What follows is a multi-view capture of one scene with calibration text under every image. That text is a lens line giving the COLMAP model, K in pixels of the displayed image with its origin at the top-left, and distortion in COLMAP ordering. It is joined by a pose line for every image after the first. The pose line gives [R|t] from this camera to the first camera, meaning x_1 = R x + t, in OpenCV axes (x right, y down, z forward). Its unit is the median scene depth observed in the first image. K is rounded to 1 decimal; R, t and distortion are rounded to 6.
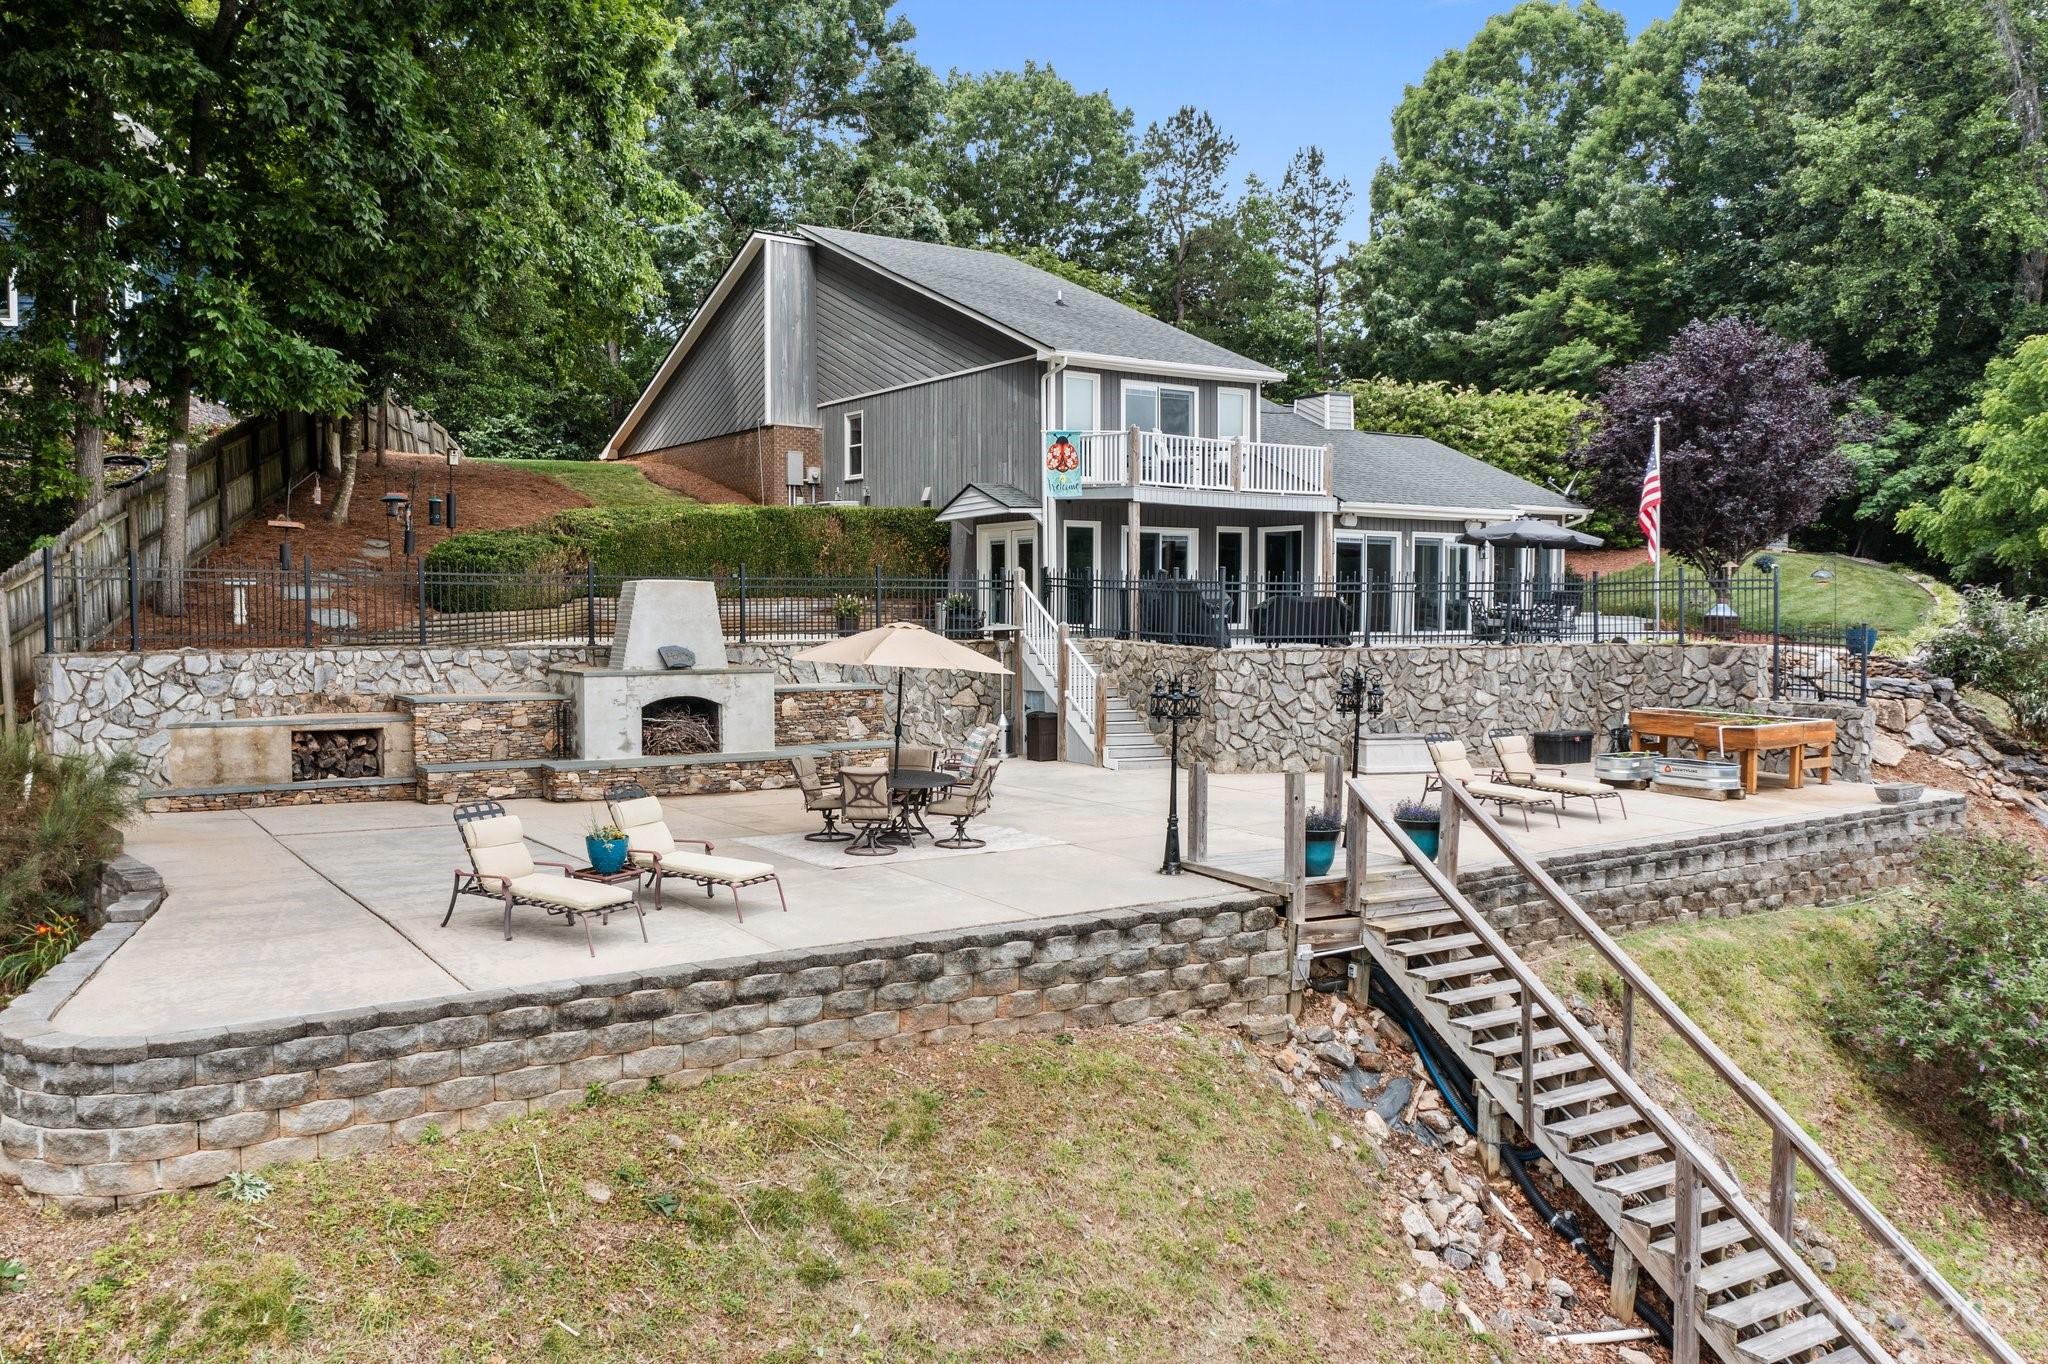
lens RADIAL K [[1613.5, 0, 1024.0], [0, 1613.5, 682.0], [0, 0, 1]] dist [-0.019372, 0.001167]
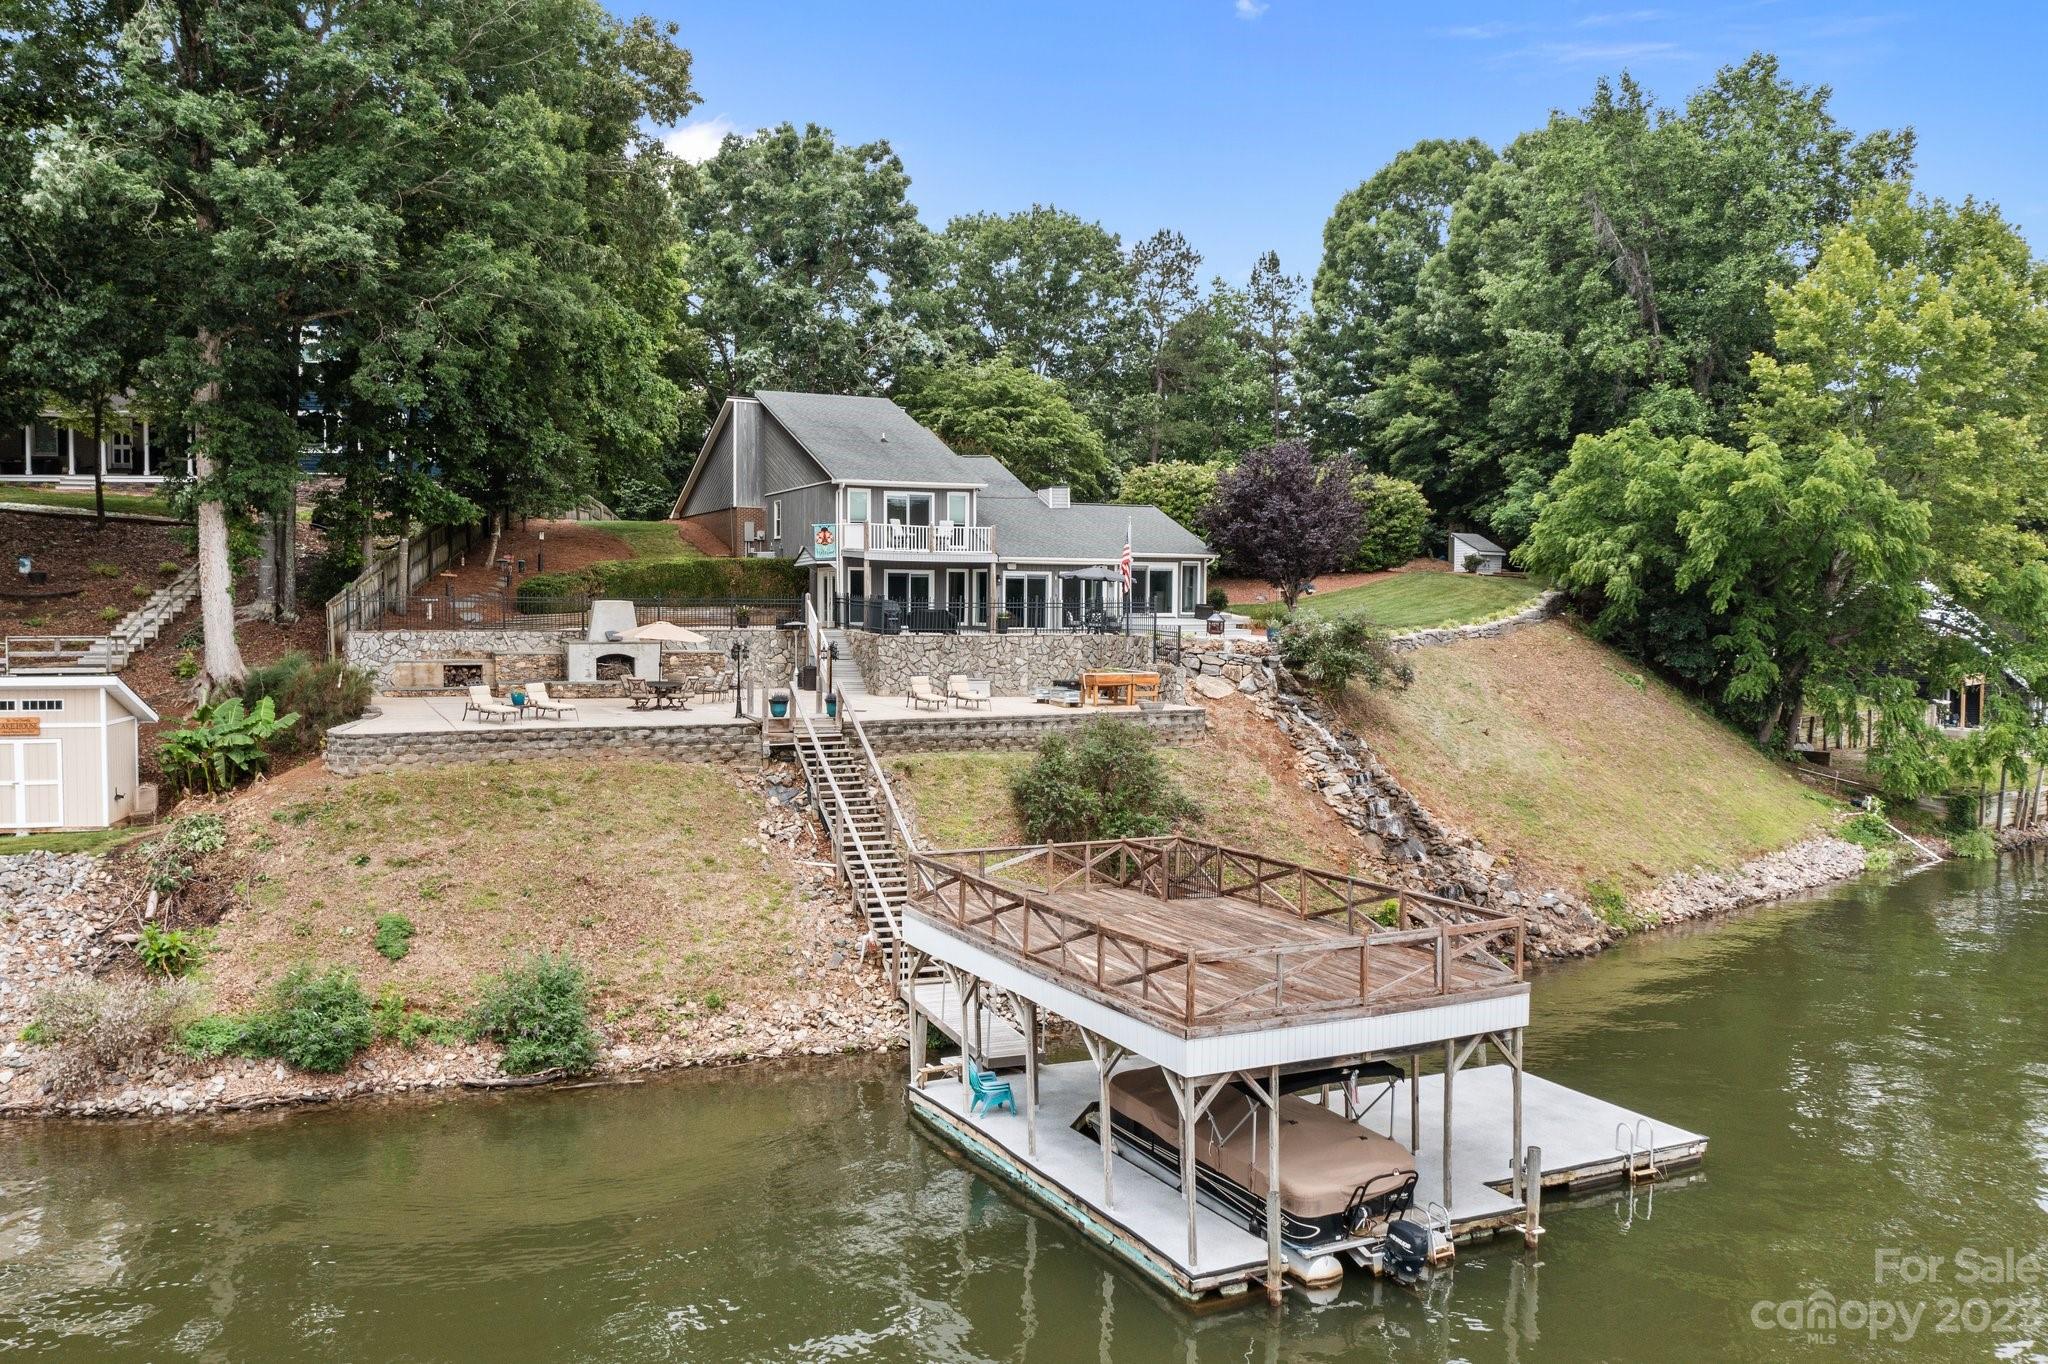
lens RADIAL K [[1613.5, 0, 1024.0], [0, 1613.5, 682.0], [0, 0, 1]] dist [-0.019372, 0.001167]
pose [[0.986781, 0.014179, -0.161438, 0.698443], [-0.013602, 0.999897, 0.004682, 0.029674], [0.161488, -0.002424, 0.986872, -1.088165]]
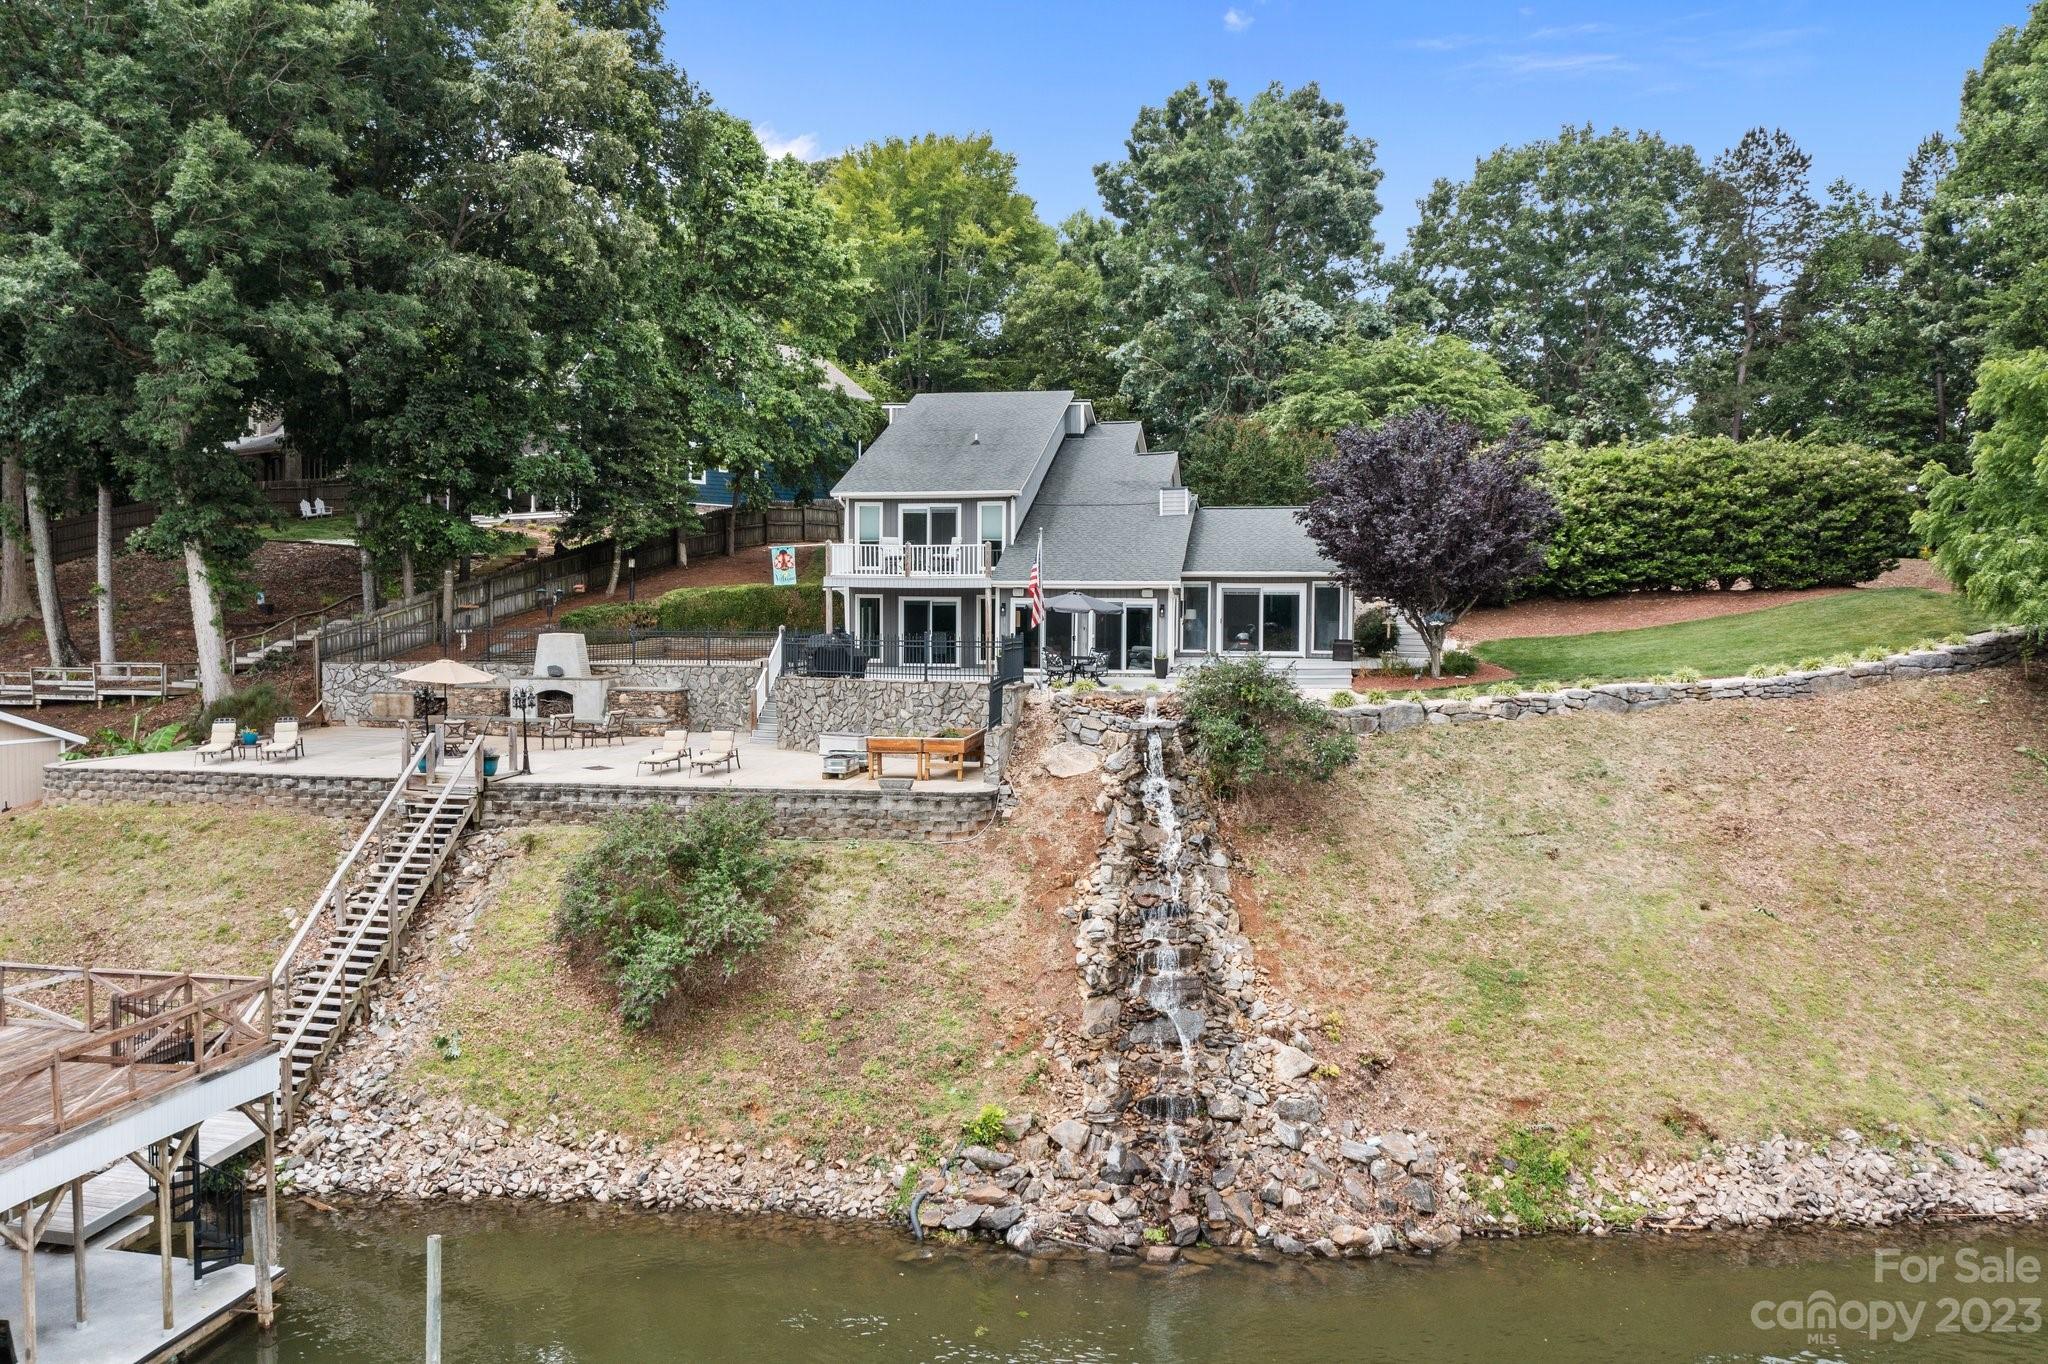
lens RADIAL K [[1617.6, 0, 1024.0], [0, 1617.6, 682.0], [0, 0, 1]] dist [-0.011721, 0.004423]
pose [[0.697853, 0.038097, -0.715227, 1.707206], [-0.038331, 0.999140, 0.015820, -0.057992], [0.715214, 0.016376, 0.698714, -0.019262]]
